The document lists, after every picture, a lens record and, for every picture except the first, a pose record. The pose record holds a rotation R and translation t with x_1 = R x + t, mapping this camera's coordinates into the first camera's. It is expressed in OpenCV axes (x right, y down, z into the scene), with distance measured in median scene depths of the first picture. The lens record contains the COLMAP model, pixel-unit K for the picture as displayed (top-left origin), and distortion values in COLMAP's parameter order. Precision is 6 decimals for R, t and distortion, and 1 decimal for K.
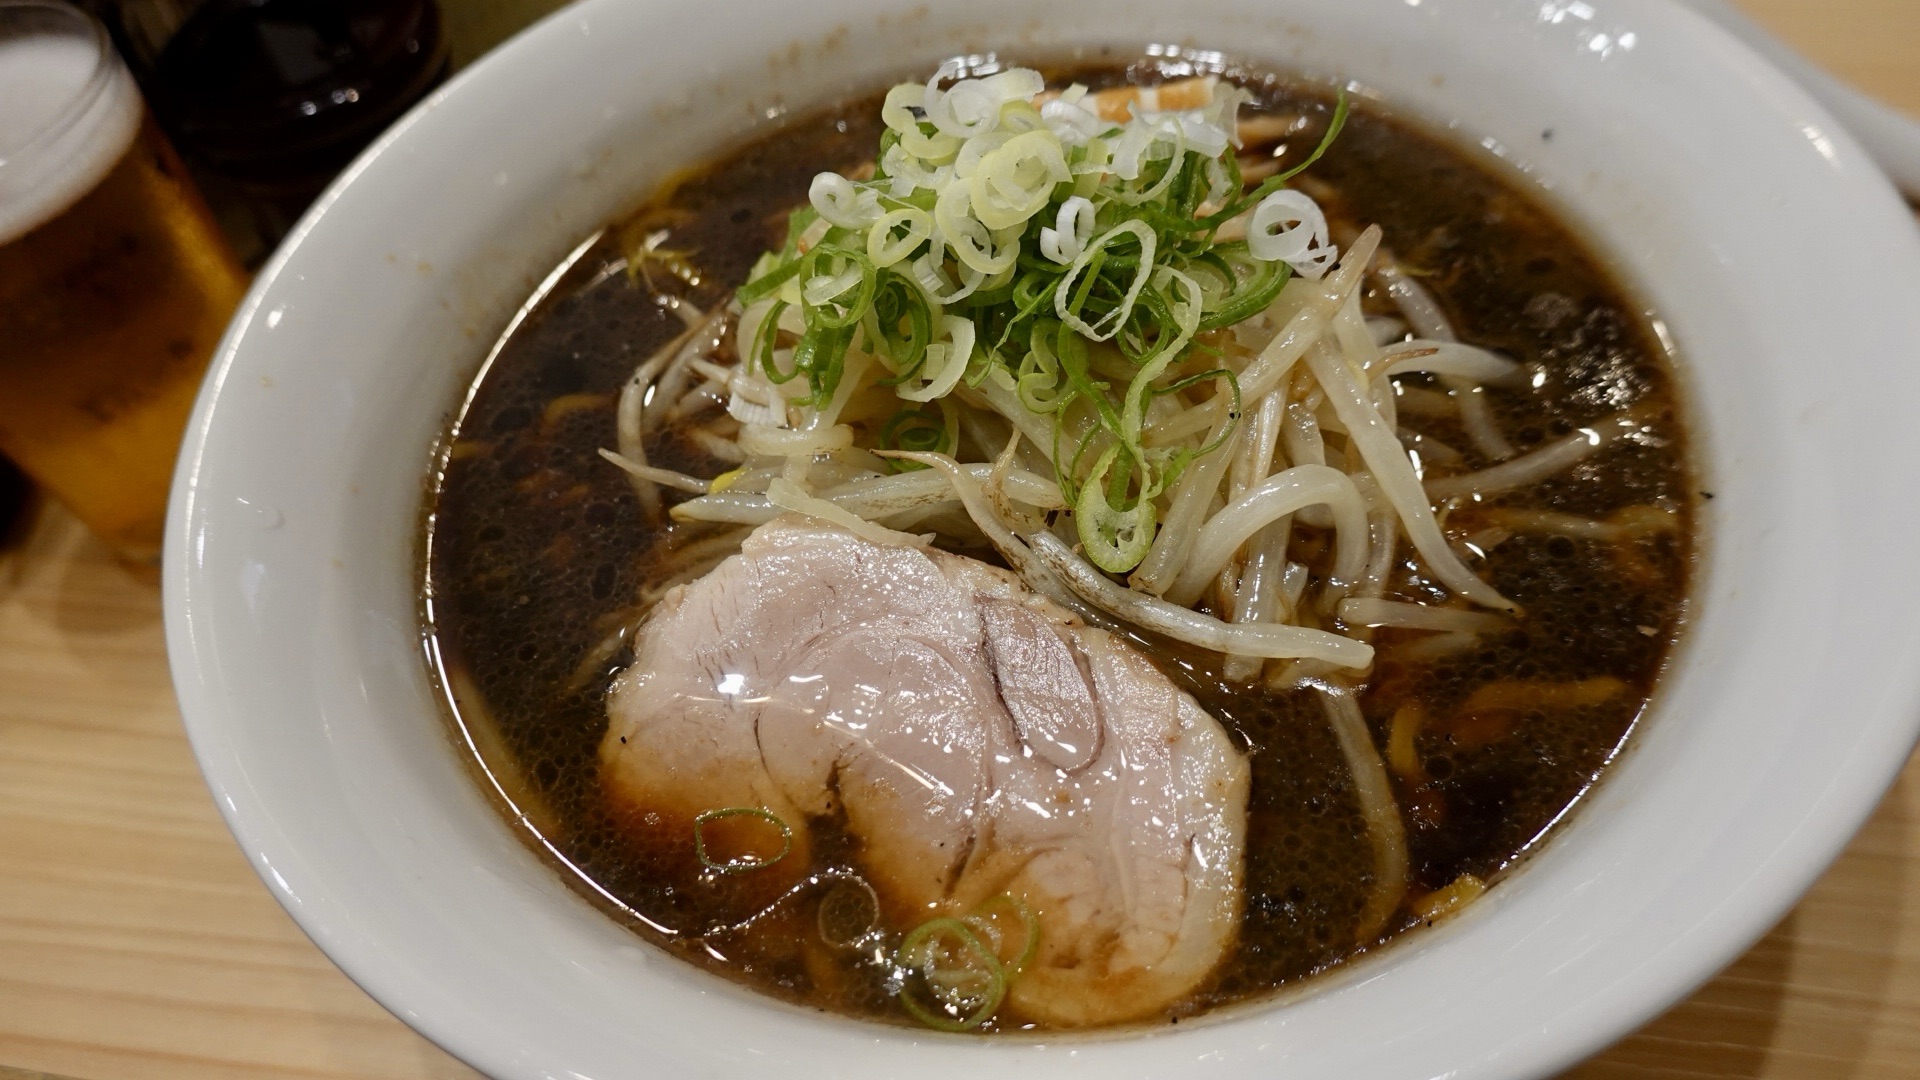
lens RADIAL K [[1428.7, 0, 960.0], [0, 1428.7, 540.0], [0, 0, 1]] dist [-0.001626, 0.001550]
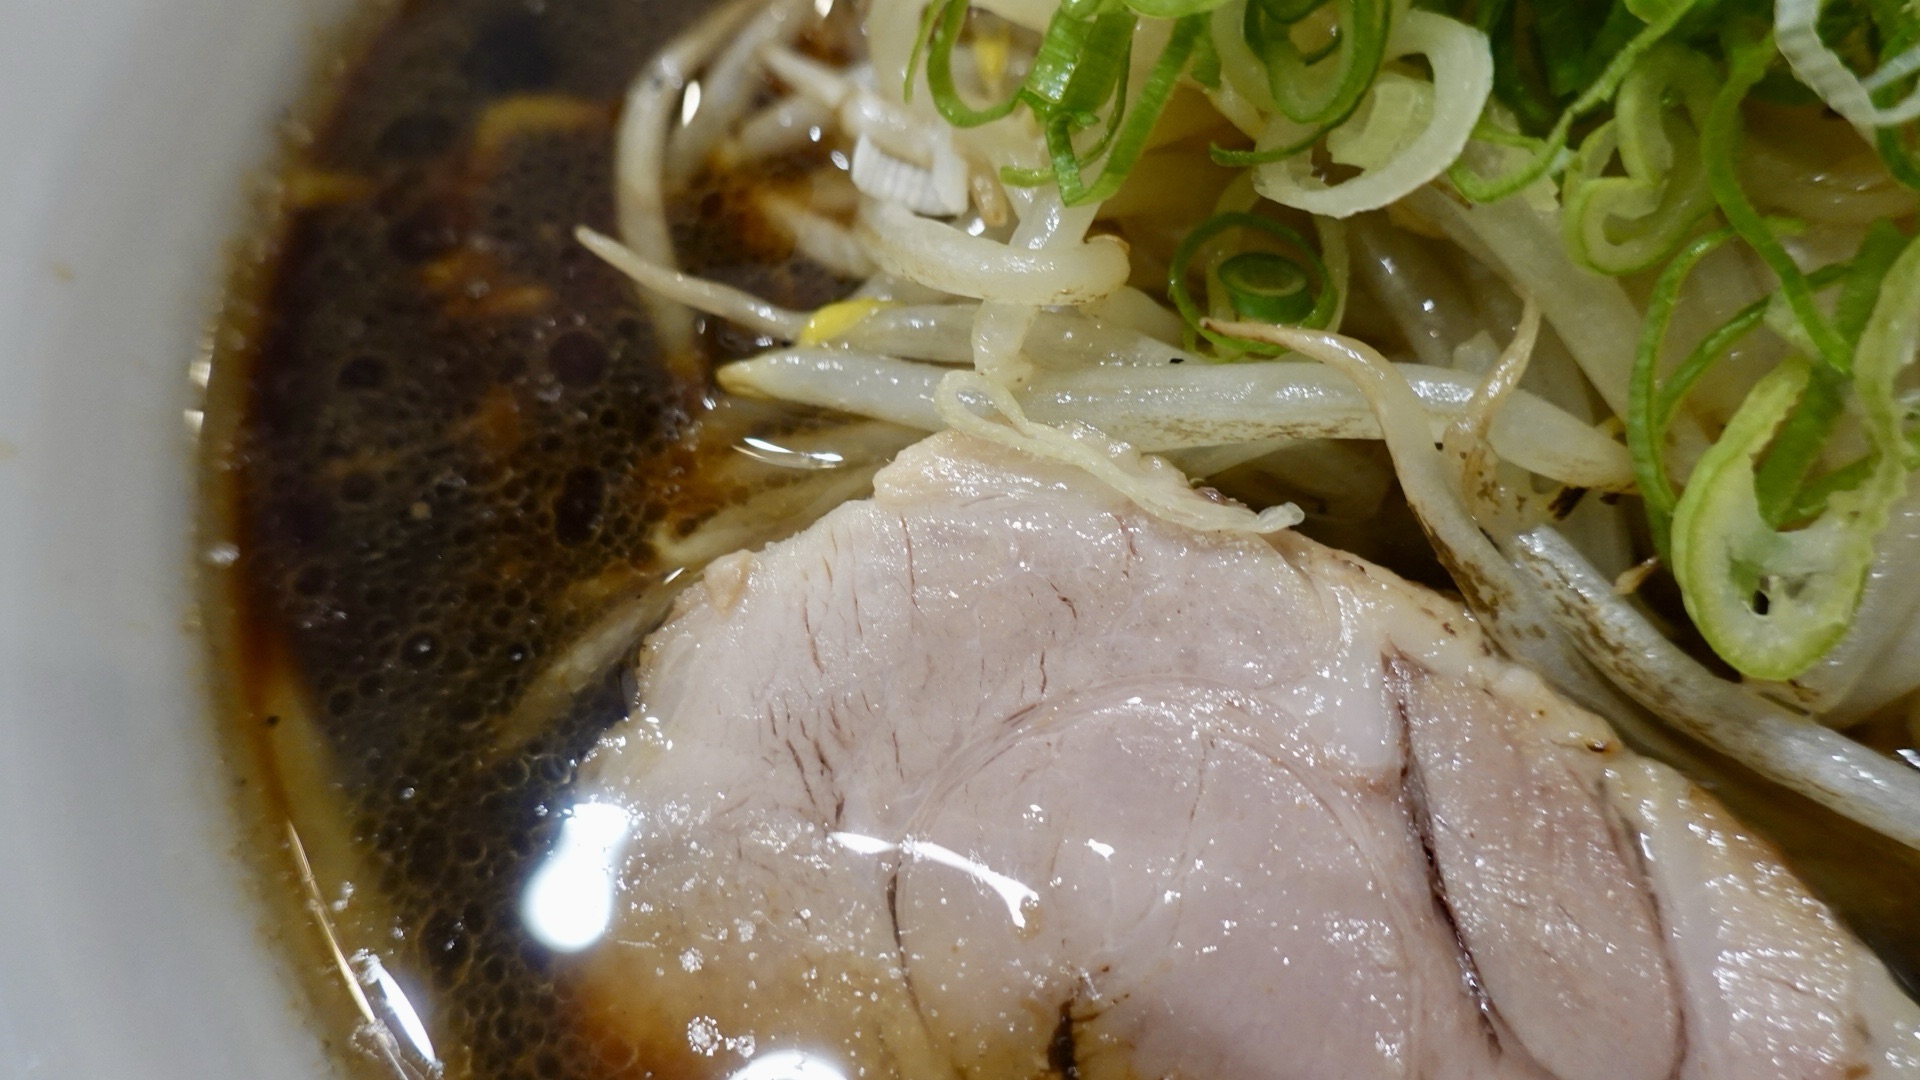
lens RADIAL K [[1428.7, 0, 960.0], [0, 1428.7, 540.0], [0, 0, 1]] dist [-0.001626, 0.001550]
pose [[0.996081, 0.085009, 0.024417, -0.134900], [-0.088249, 0.973652, 0.210269, -0.079498], [-0.005899, -0.211600, 0.977339, 0.536471]]
